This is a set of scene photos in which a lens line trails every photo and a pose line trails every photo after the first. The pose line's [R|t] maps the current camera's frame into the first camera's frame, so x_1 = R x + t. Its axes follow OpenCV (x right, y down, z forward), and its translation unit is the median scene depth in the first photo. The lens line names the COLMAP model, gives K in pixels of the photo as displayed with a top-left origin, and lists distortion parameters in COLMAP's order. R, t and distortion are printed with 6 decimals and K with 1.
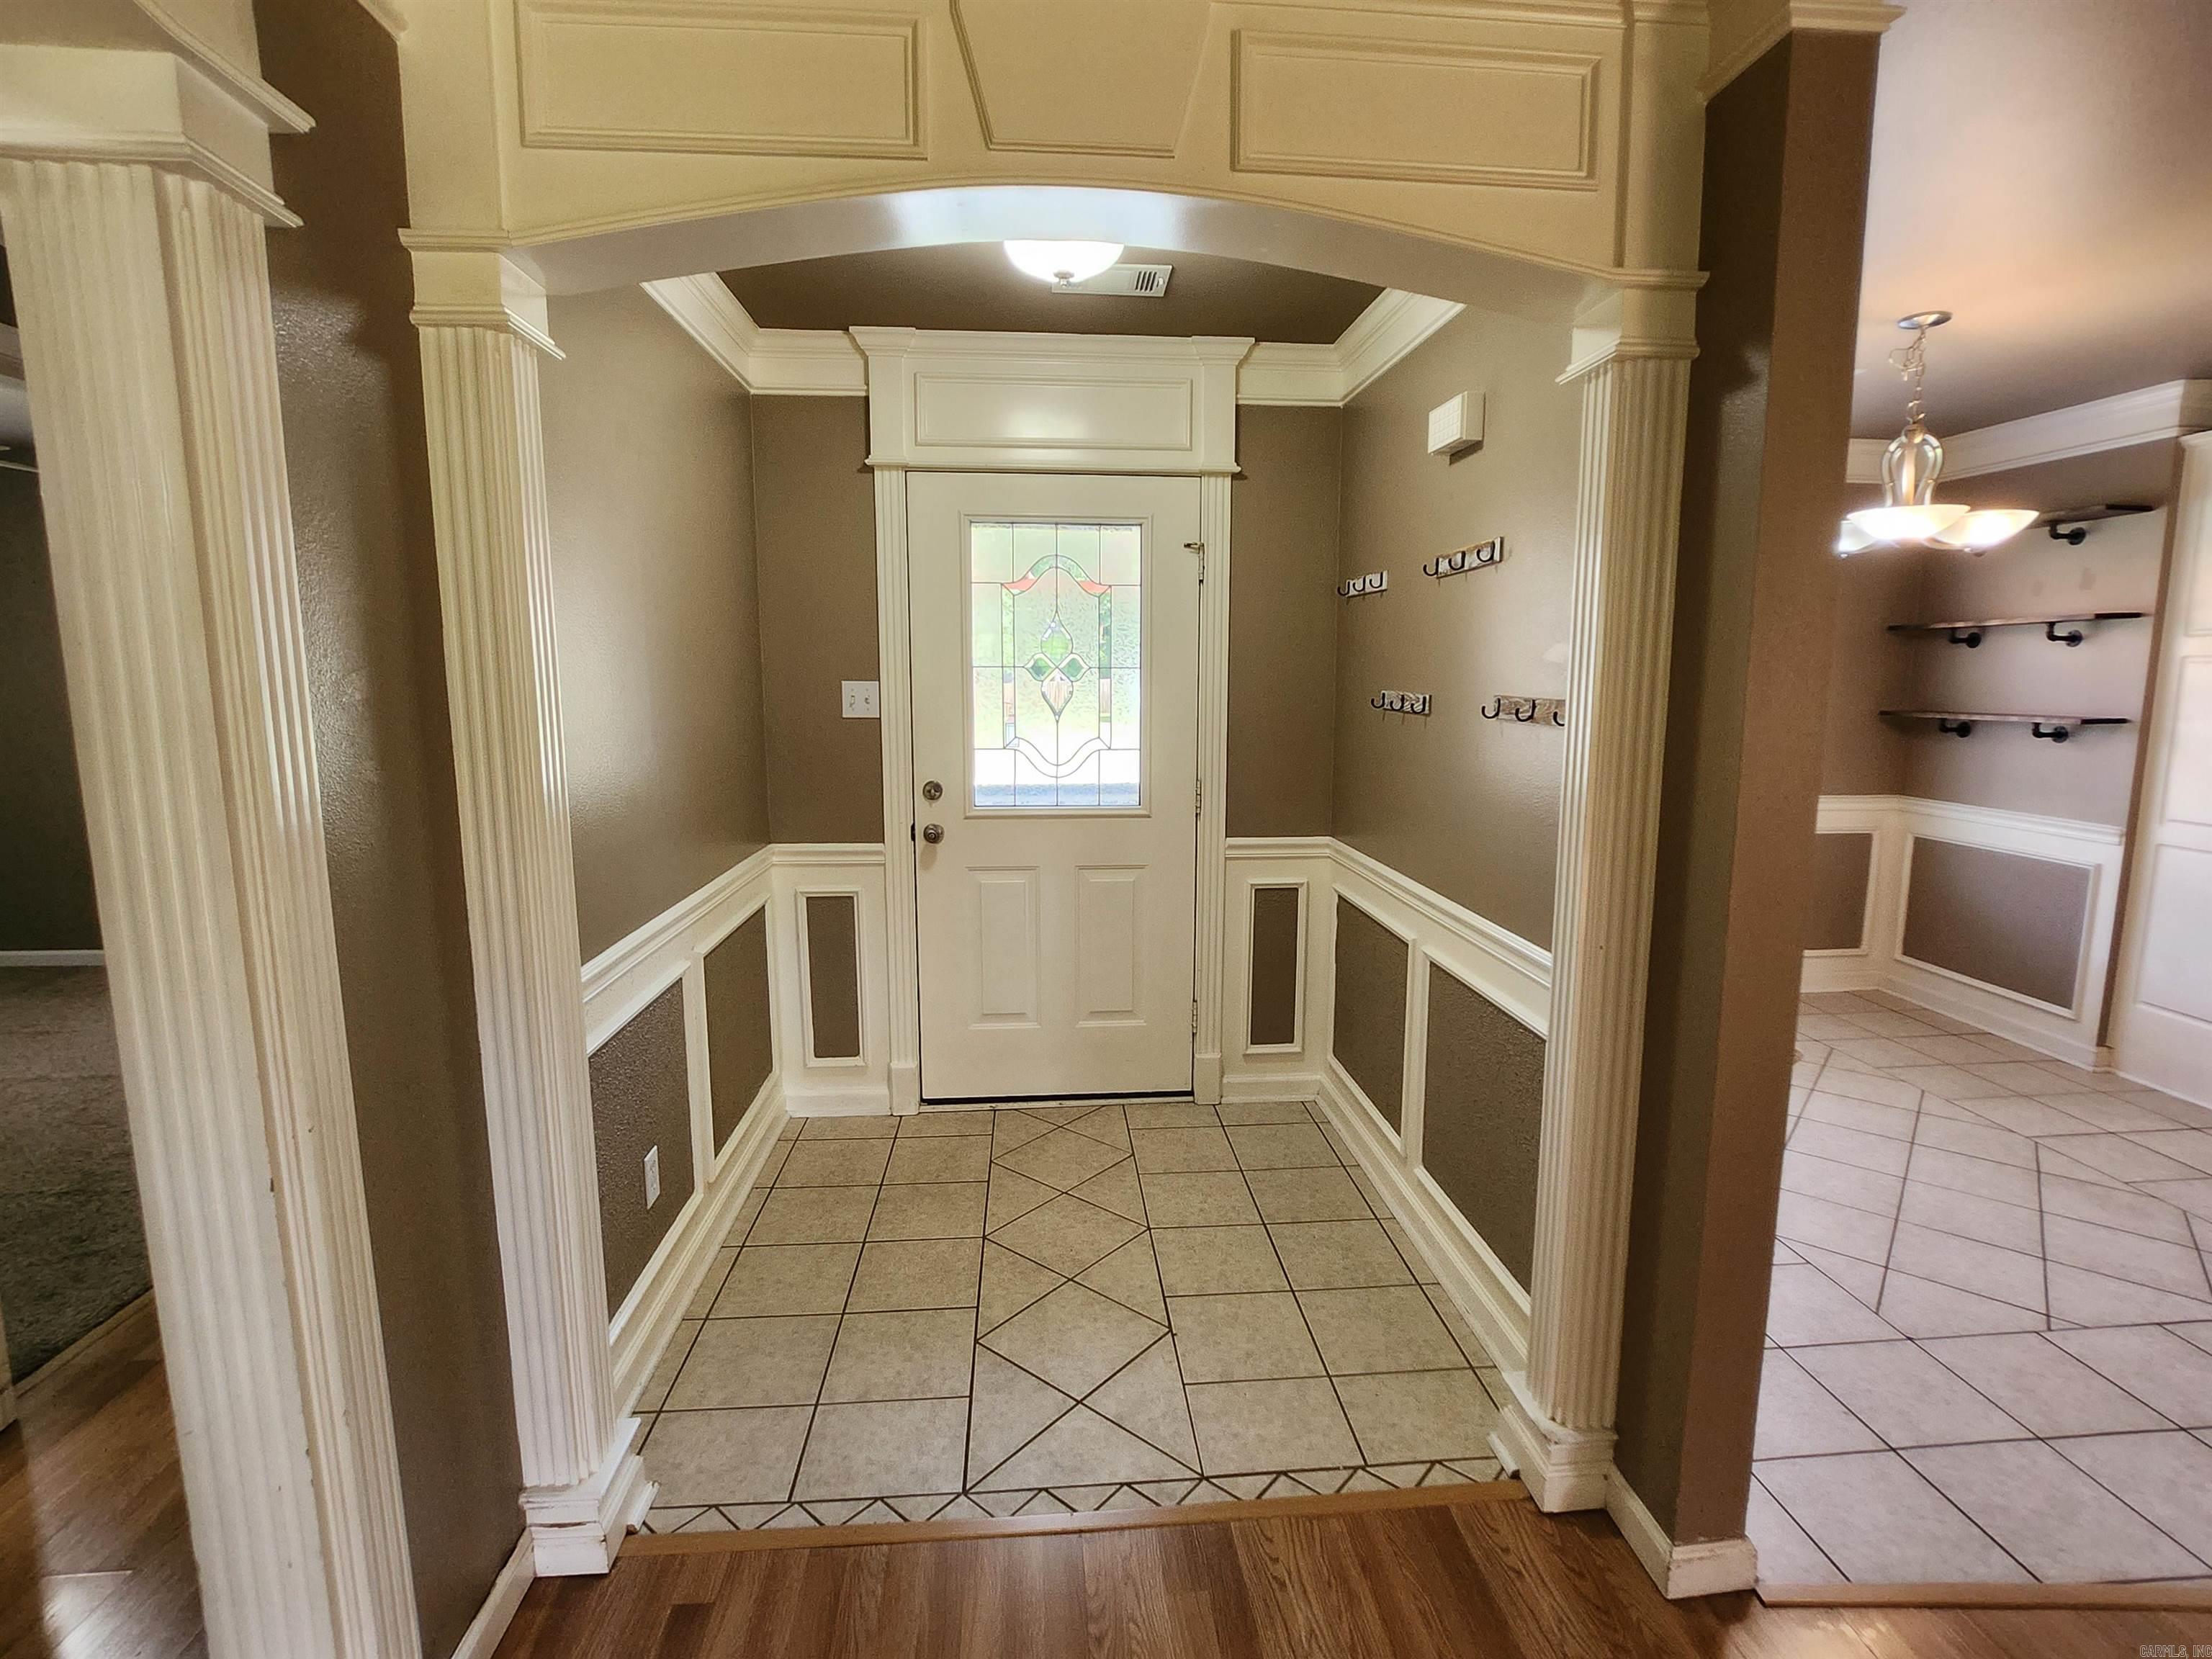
lens RADIAL K [[1039.0, 0, 1119.0], [0, 1039.0, 816.2], [0, 0, 1]] dist [-0.017577, 0.000166]
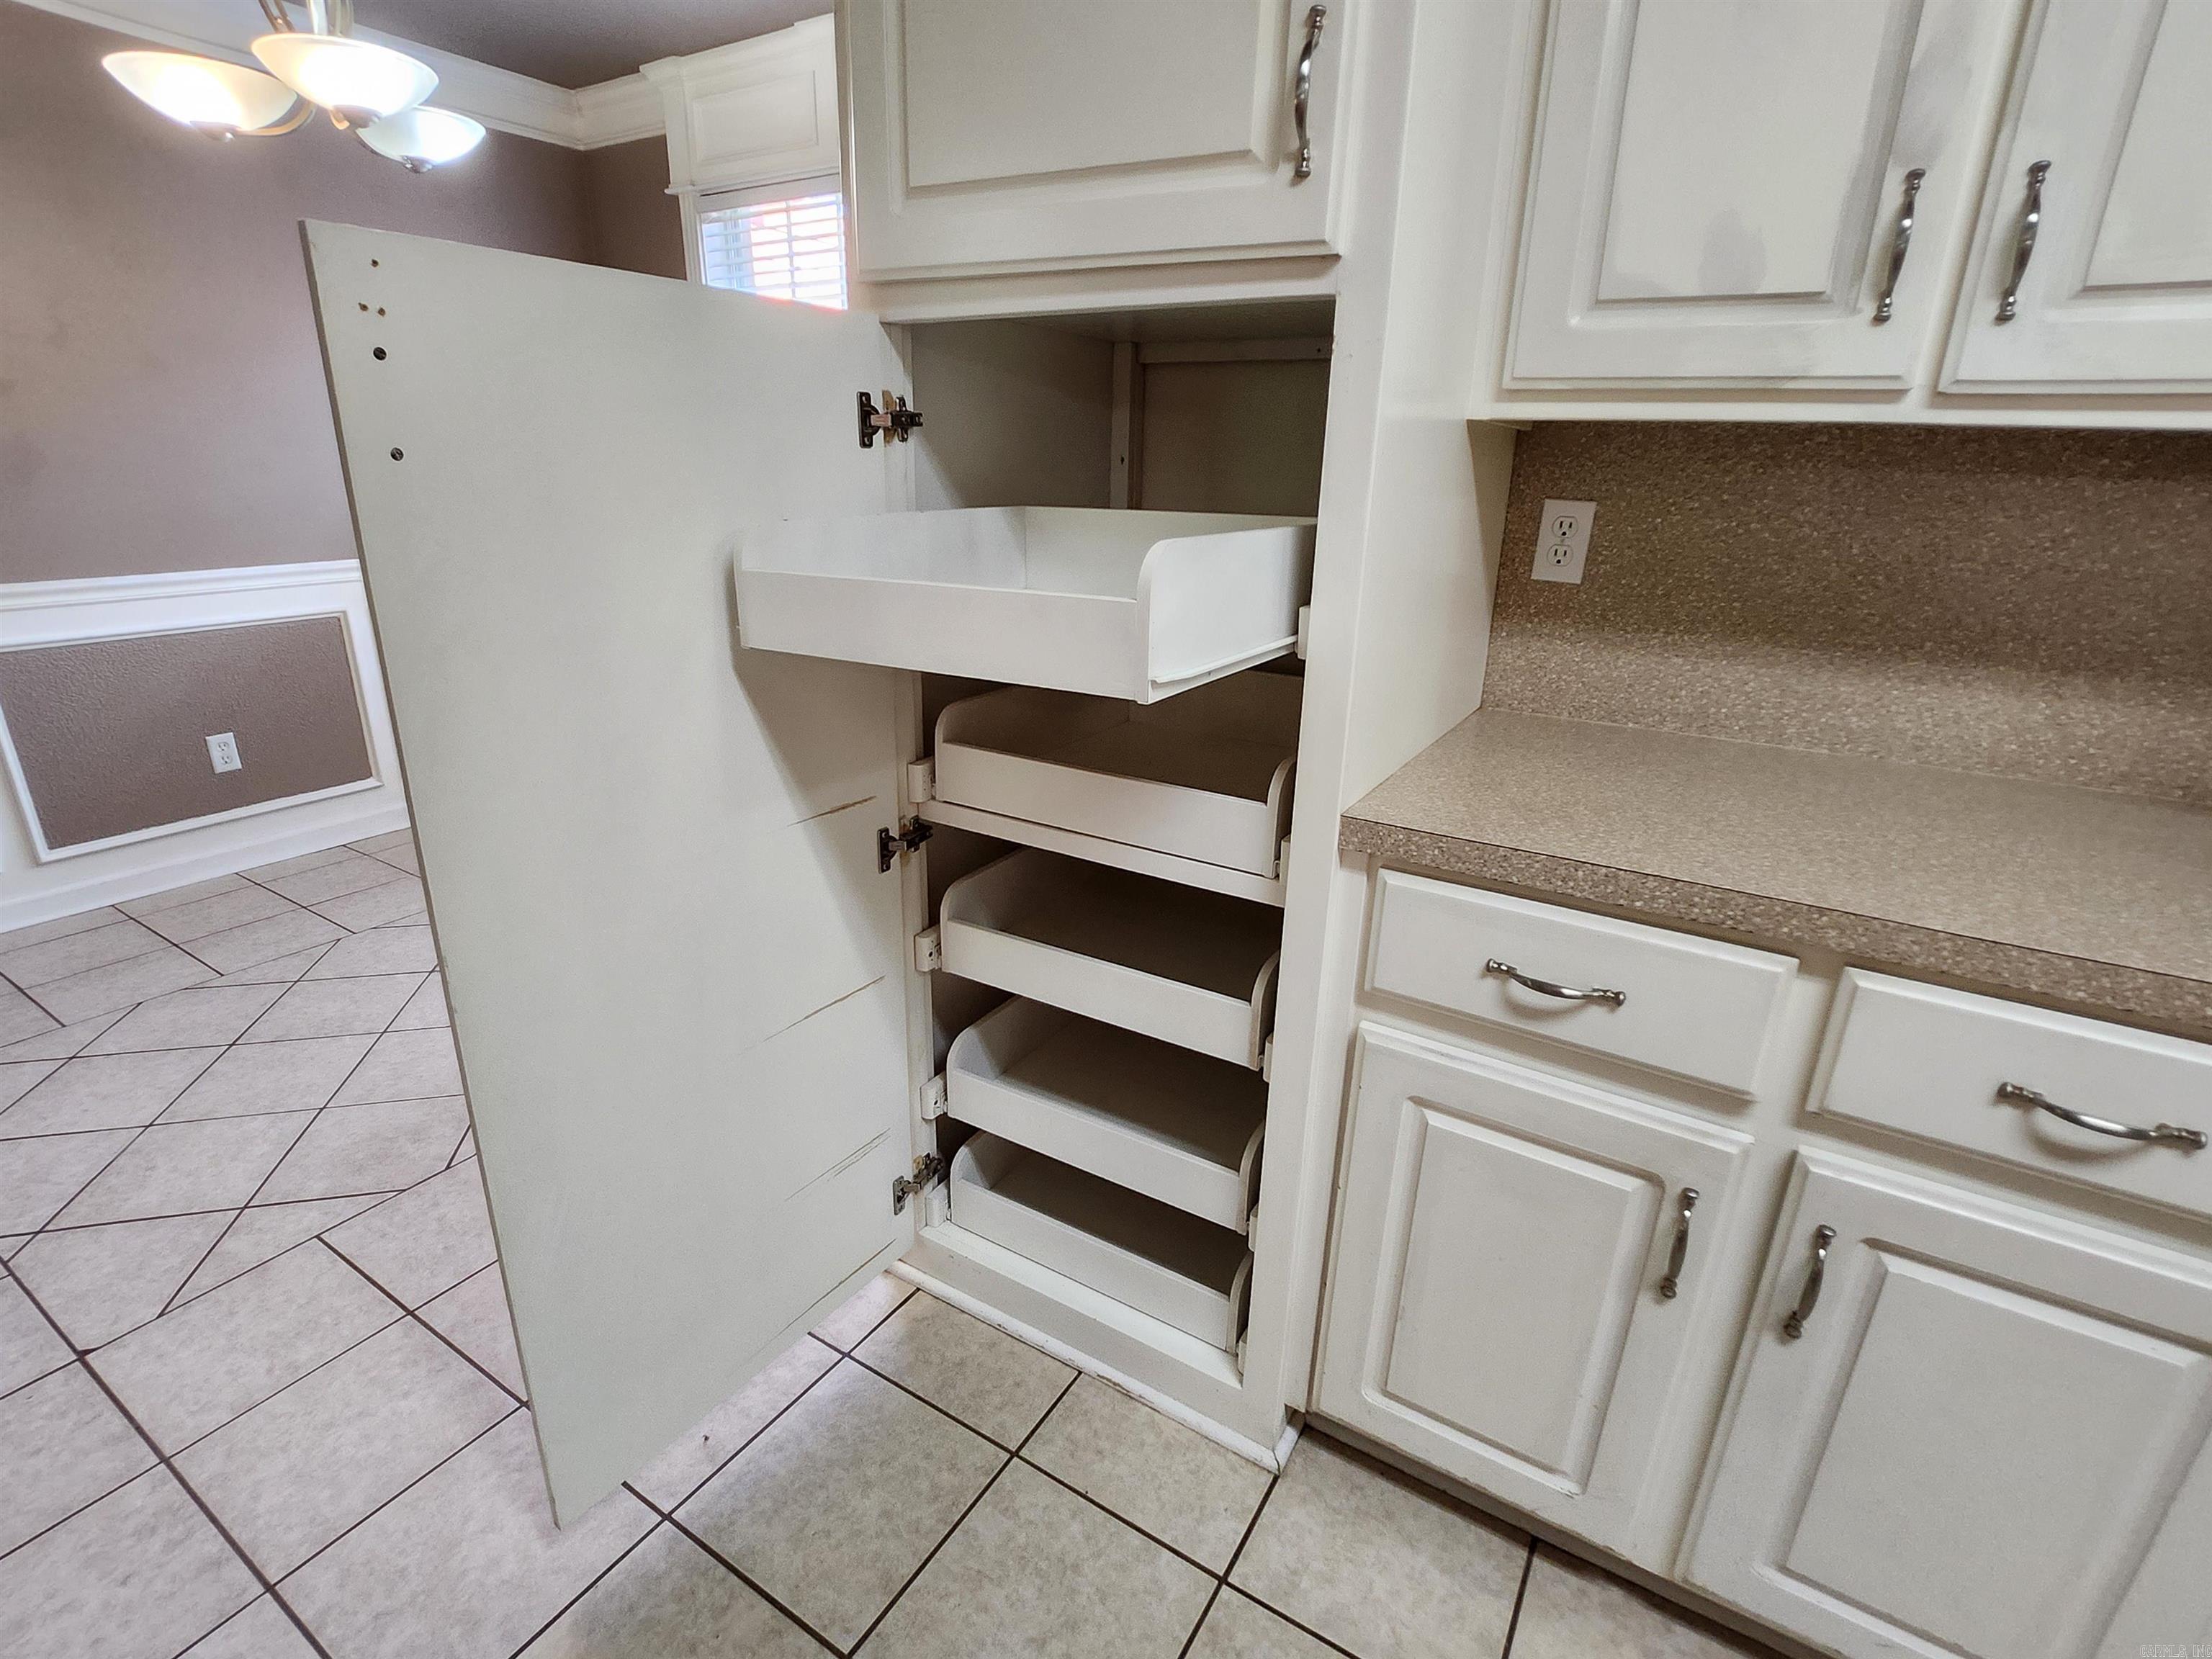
lens RADIAL K [[1039.0, 0, 1119.0], [0, 1039.0, 816.2], [0, 0, 1]] dist [-0.017577, 0.000166]
pose [[0.810467, 0.200349, -0.550457, 1.286506], [-0.098066, 0.972837, 0.209695, -0.020583], [0.577517, -0.115970, 0.808100, 0.565701]]
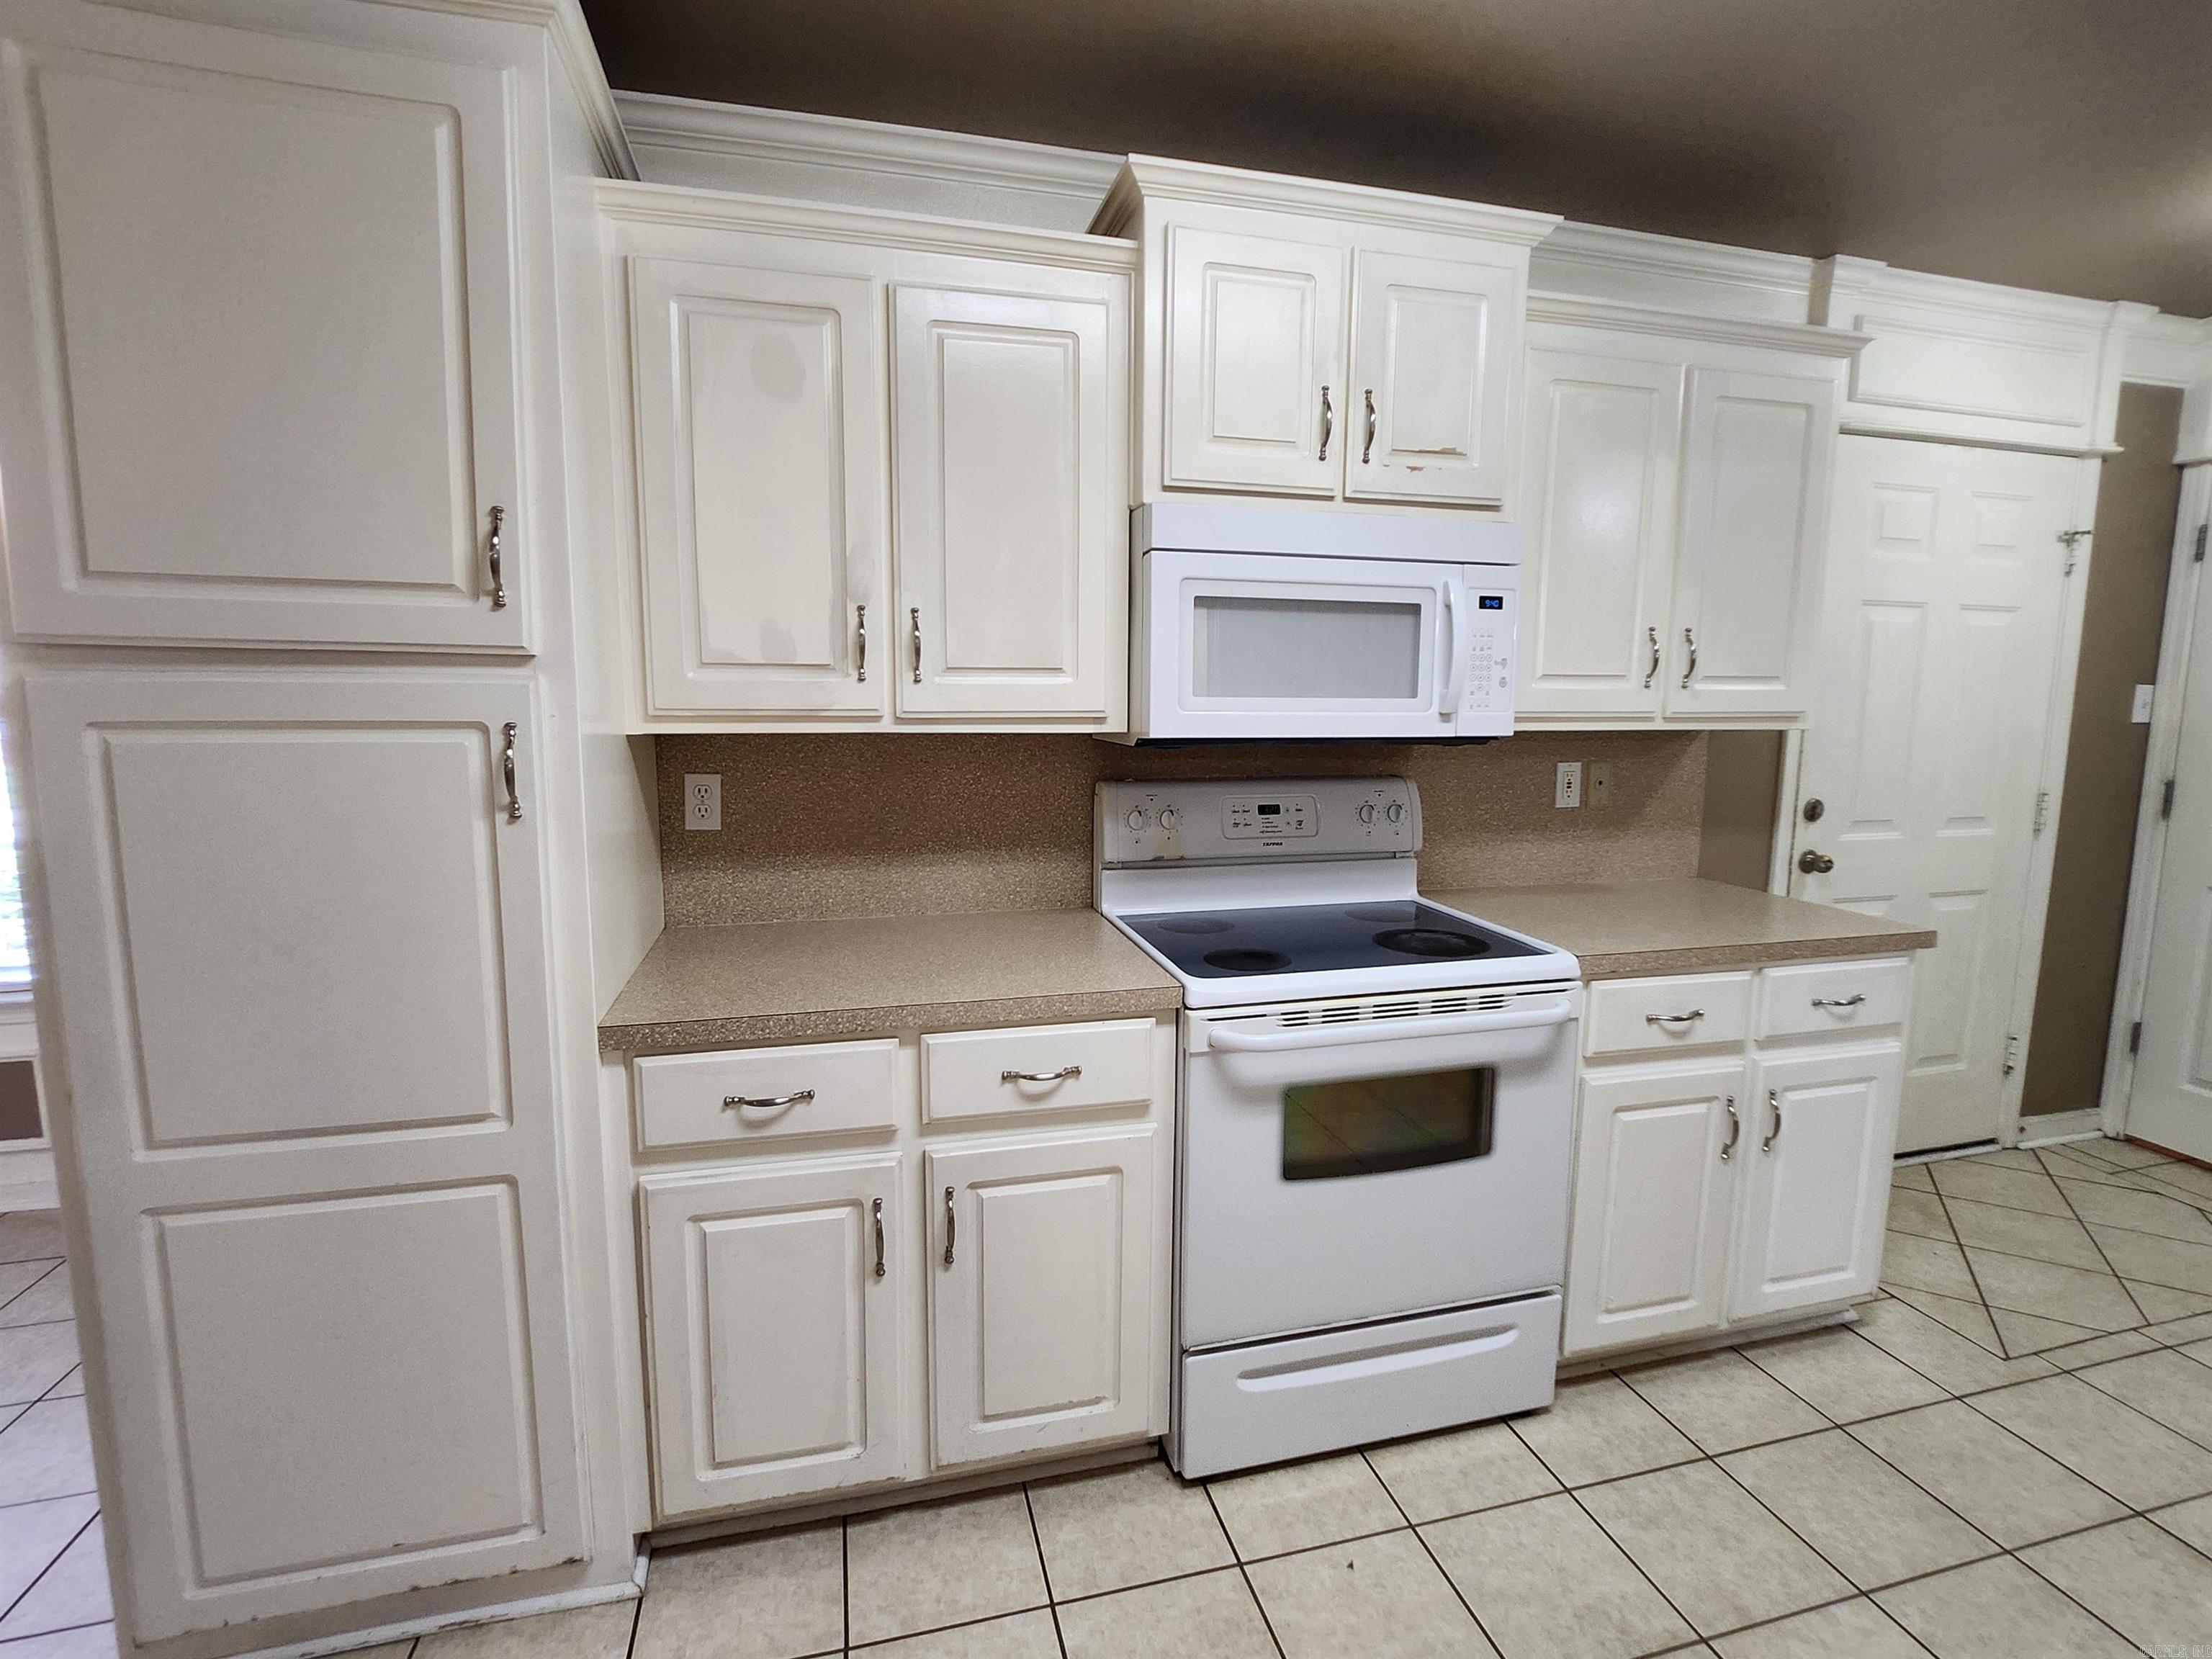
lens RADIAL K [[1039.0, 0, 1119.0], [0, 1039.0, 816.2], [0, 0, 1]] dist [-0.017577, 0.000166]
pose [[0.982447, -0.022767, 0.185146, 1.301720], [0.024011, 0.999702, -0.004478, -0.040584], [-0.184989, 0.008845, 0.982701, 0.409330]]
